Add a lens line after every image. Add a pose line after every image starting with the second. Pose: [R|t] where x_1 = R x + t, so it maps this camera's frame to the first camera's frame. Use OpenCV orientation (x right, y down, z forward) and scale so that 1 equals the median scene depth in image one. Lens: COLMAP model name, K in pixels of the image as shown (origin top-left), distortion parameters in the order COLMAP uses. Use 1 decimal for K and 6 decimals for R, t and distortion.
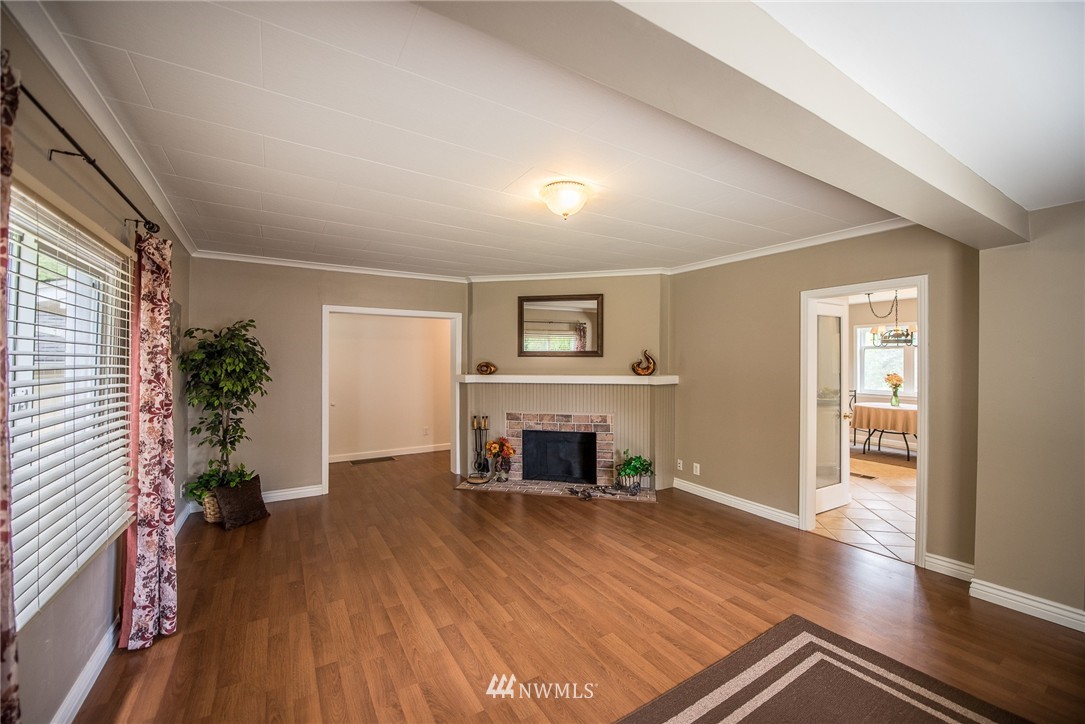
lens RADIAL K [[436.7, 0, 540.8], [0, 436.7, 355.9], [0, 0, 1]] dist [-0.021462, -0.000195]
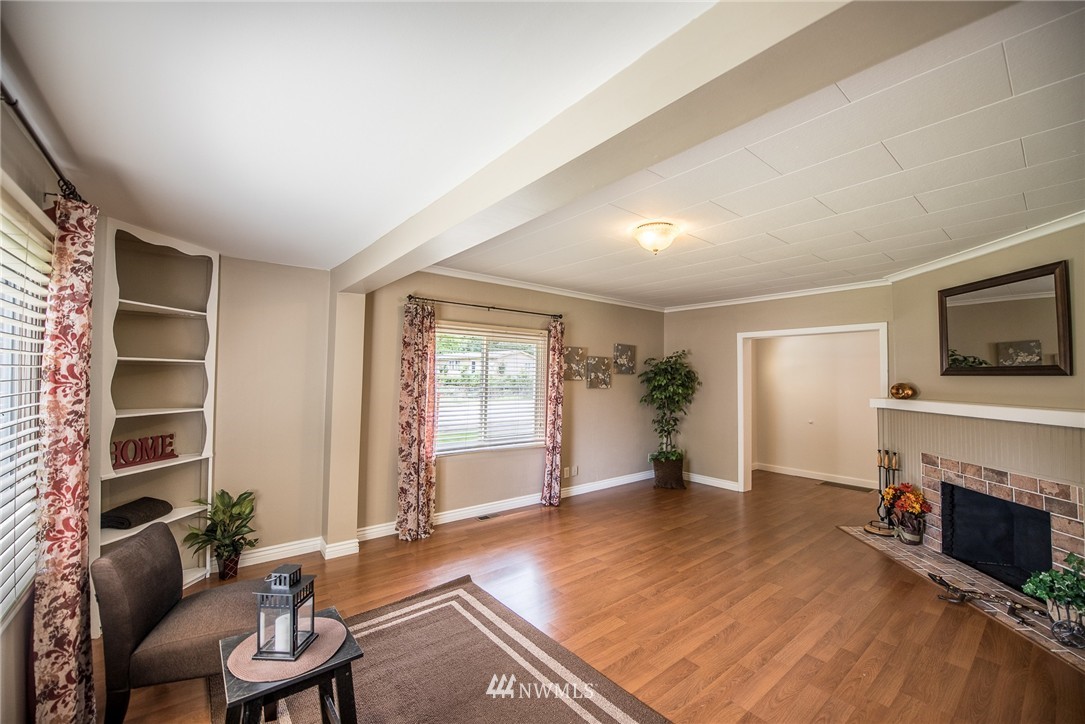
lens RADIAL K [[432.9, 0, 544.0], [0, 432.9, 359.5], [0, 0, 1]] dist [-0.020239, -0.000100]
pose [[0.132113, -0.037803, -0.990514, 0.571944], [-0.000427, 0.999270, -0.038195, 0.001648], [0.991235, 0.005469, 0.132001, 0.289714]]
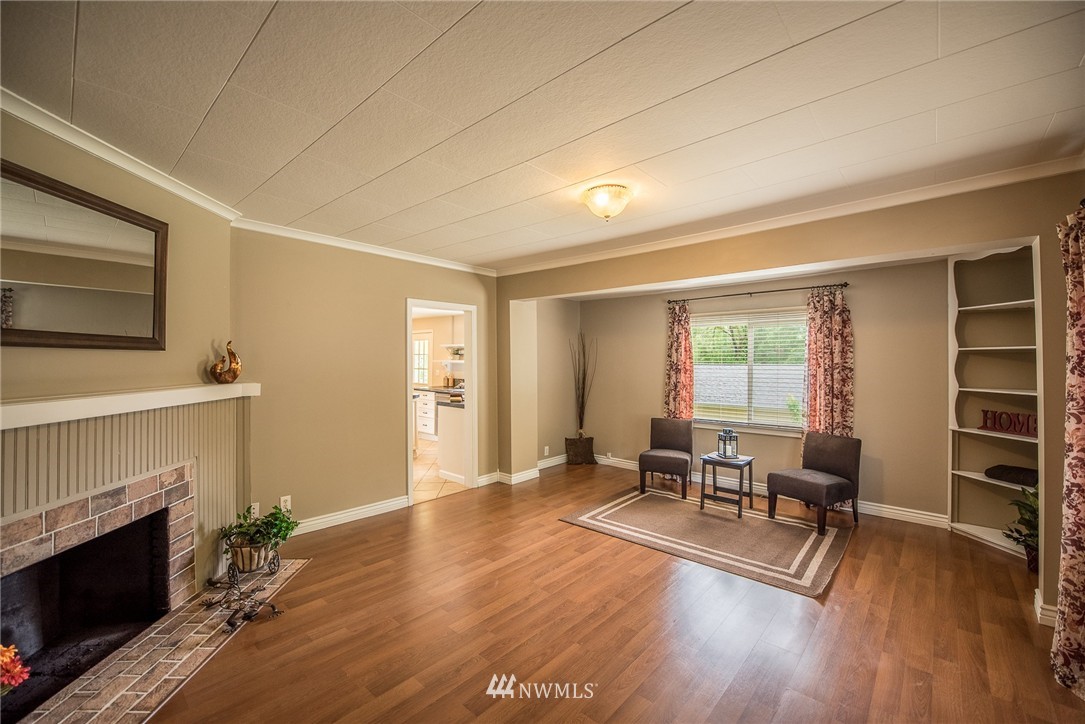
lens RADIAL K [[444.0, 0, 544.3], [0, 444.0, 359.0], [0, 0, 1]] dist [-0.022770, -0.000211]
pose [[-0.292522, -0.000048, 0.956259, -0.457190], [-0.011094, 0.999933, -0.003344, 0.008270], [-0.956194, -0.011587, -0.292503, 0.738042]]
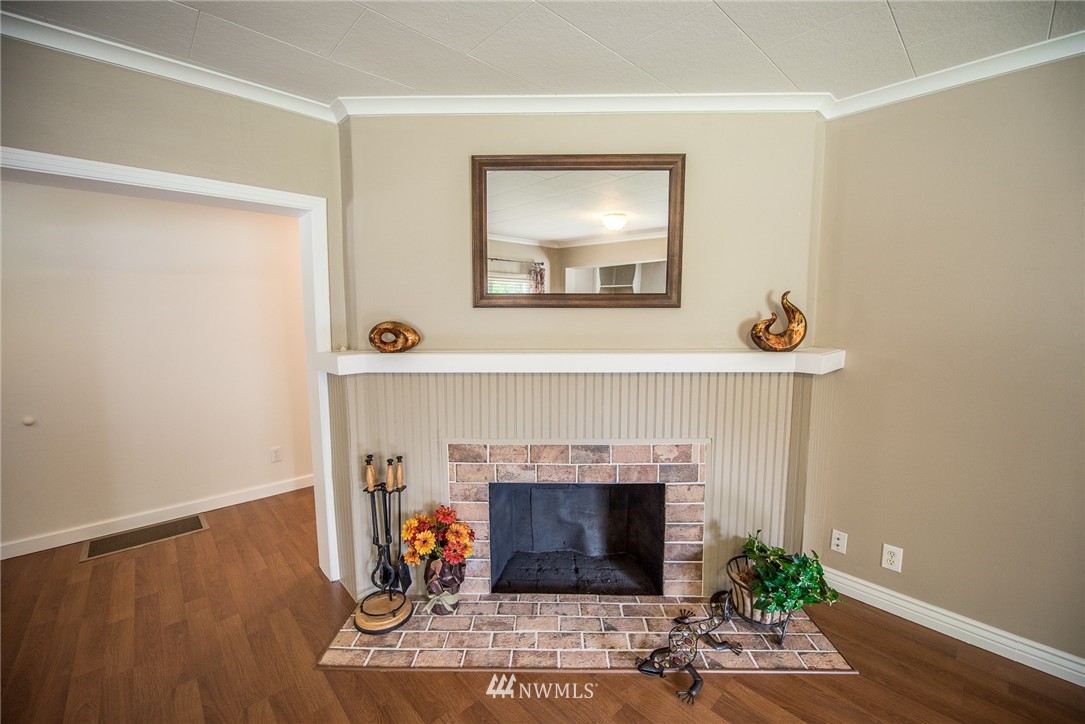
lens RADIAL K [[432.9, 0, 544.0], [0, 432.9, 359.5], [0, 0, 1]] dist [-0.020239, -0.000100]
pose [[0.977678, -0.021658, 0.208991, -0.077478], [-0.000357, 0.994501, 0.104731, 0.008199], [-0.210110, -0.102467, 0.972293, 0.617222]]
